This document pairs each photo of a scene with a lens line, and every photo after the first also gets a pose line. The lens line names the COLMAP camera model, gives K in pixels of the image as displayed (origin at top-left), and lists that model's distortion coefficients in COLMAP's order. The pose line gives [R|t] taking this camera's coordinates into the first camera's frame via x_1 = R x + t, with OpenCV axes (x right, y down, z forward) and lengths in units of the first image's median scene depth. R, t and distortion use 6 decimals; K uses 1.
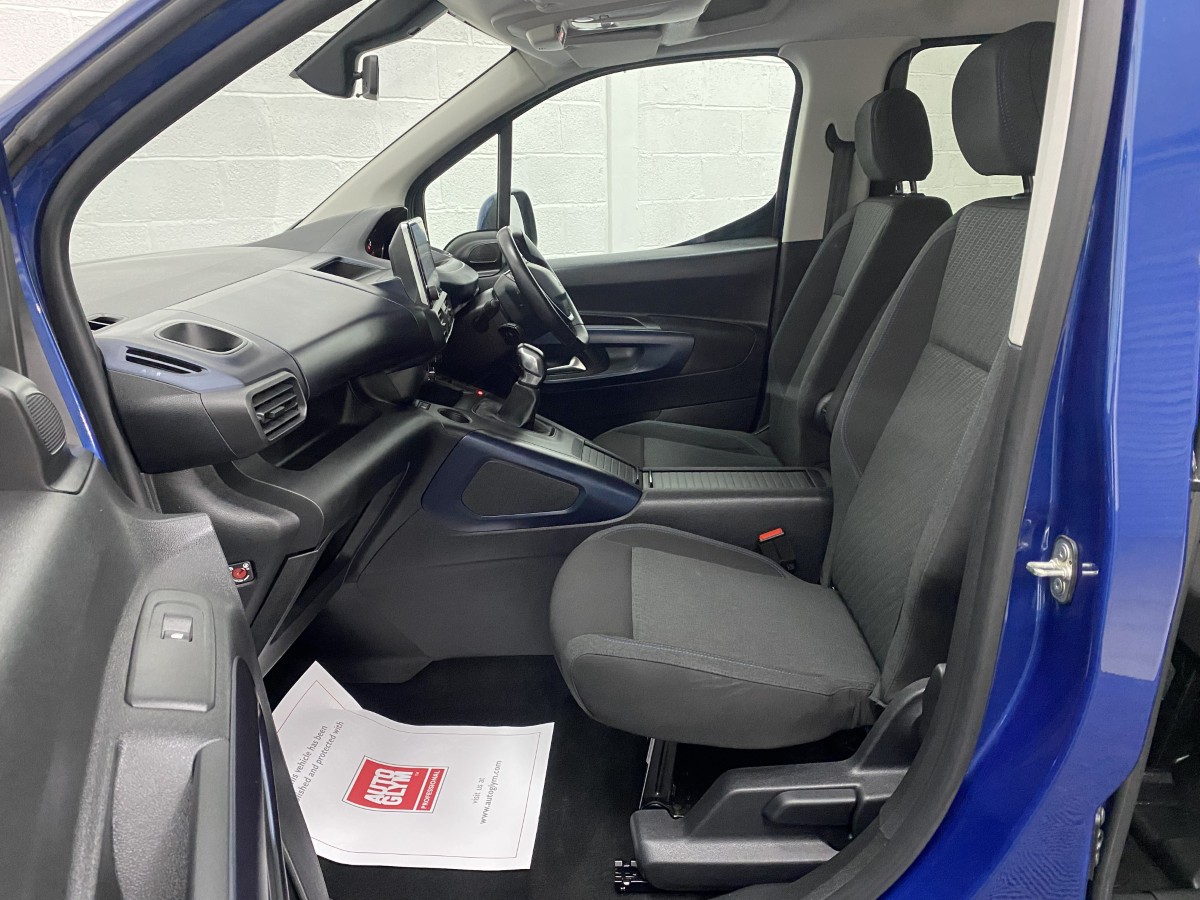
lens RADIAL K [[937.2, 0, 598.6], [0, 937.2, 451.1], [0, 0, 1]] dist [0.011795, -0.006738]
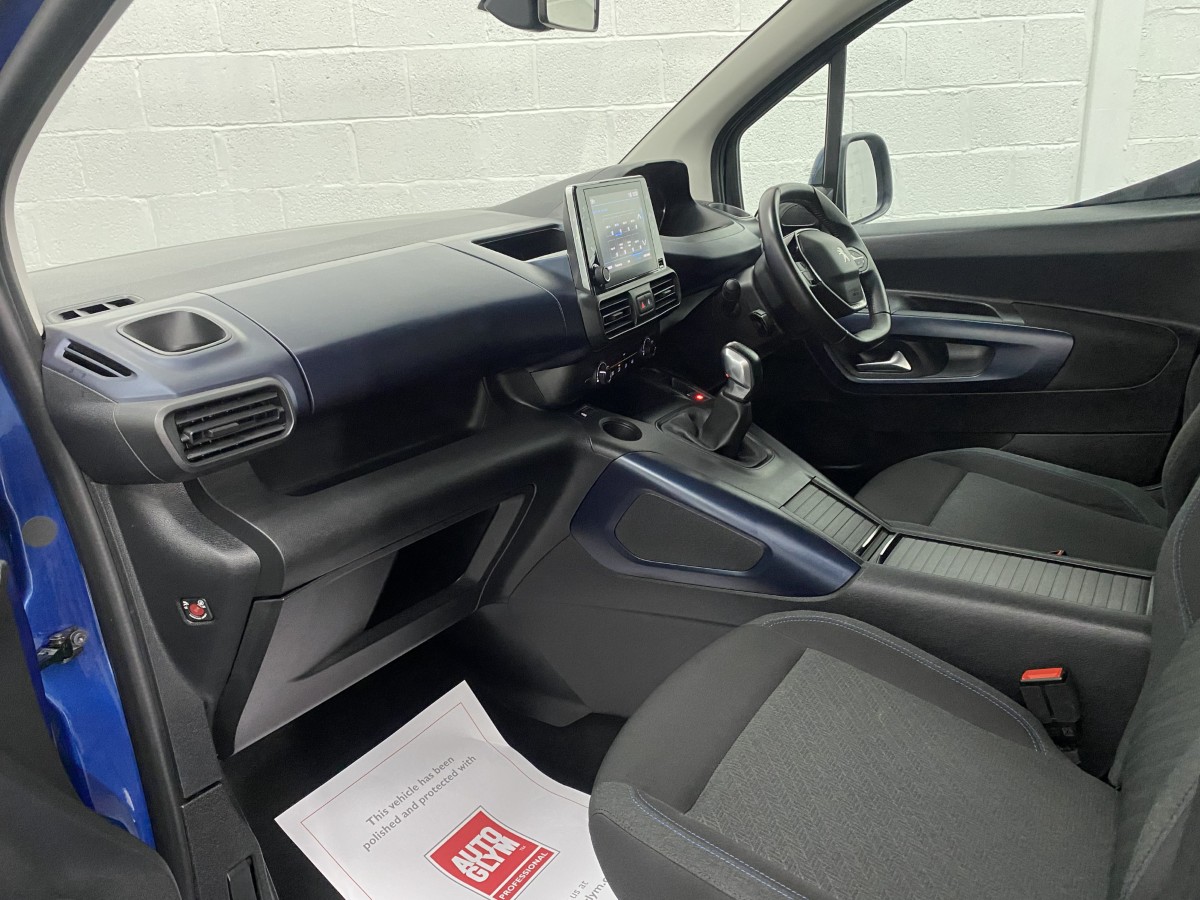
lens RADIAL K [[937.2, 0, 598.6], [0, 937.2, 451.1], [0, 0, 1]] dist [0.011795, -0.006738]
pose [[0.860983, 0.137097, -0.489809, 0.201022], [-0.110053, 0.990390, 0.083759, -0.076192], [0.496585, -0.018210, 0.867797, 0.272228]]
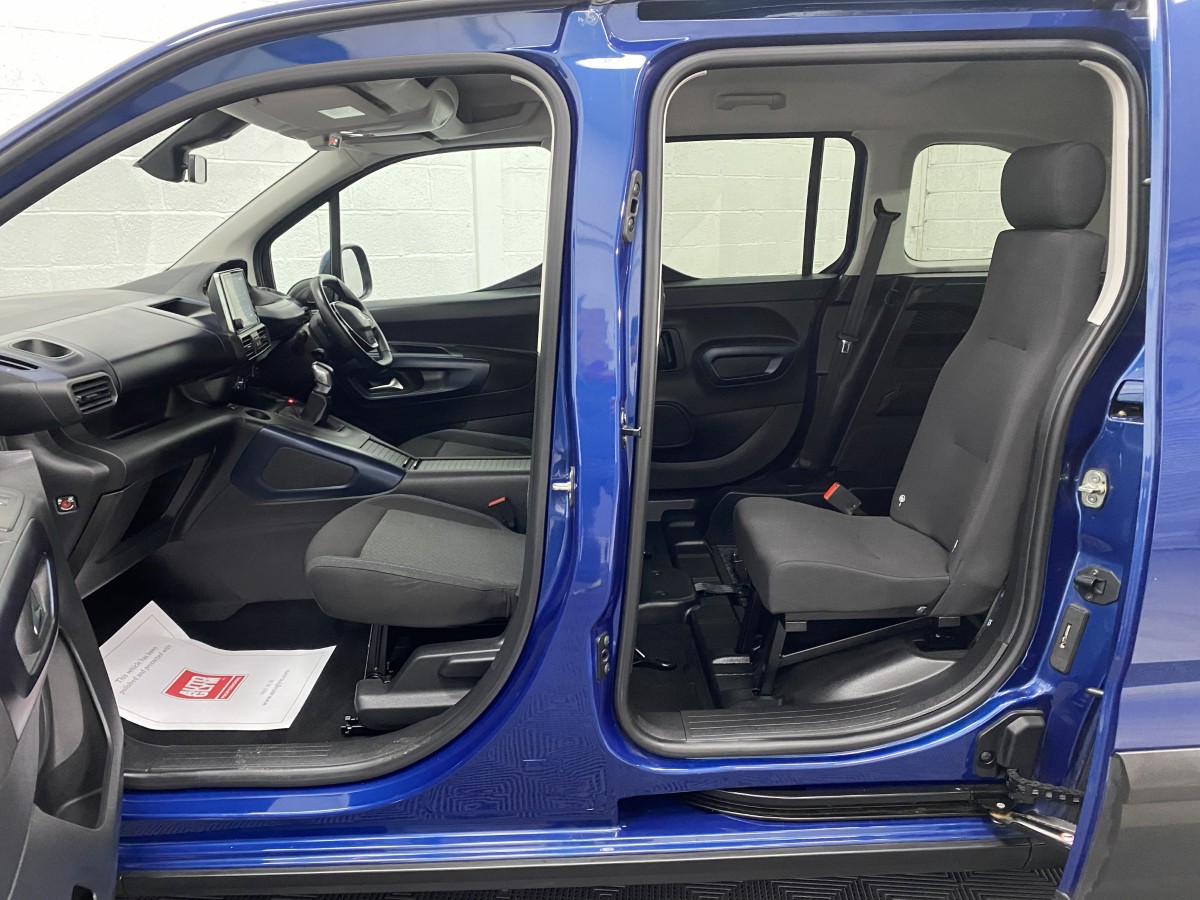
lens RADIAL K [[939.0, 0, 612.6], [0, 939.0, 452.5], [0, 0, 1]] dist [0.049101, -0.090595]
pose [[0.997806, -0.003132, 0.066134, 0.241573], [0.006058, 0.999009, -0.044093, 0.073057], [-0.065931, 0.044397, 0.996836, -0.353591]]
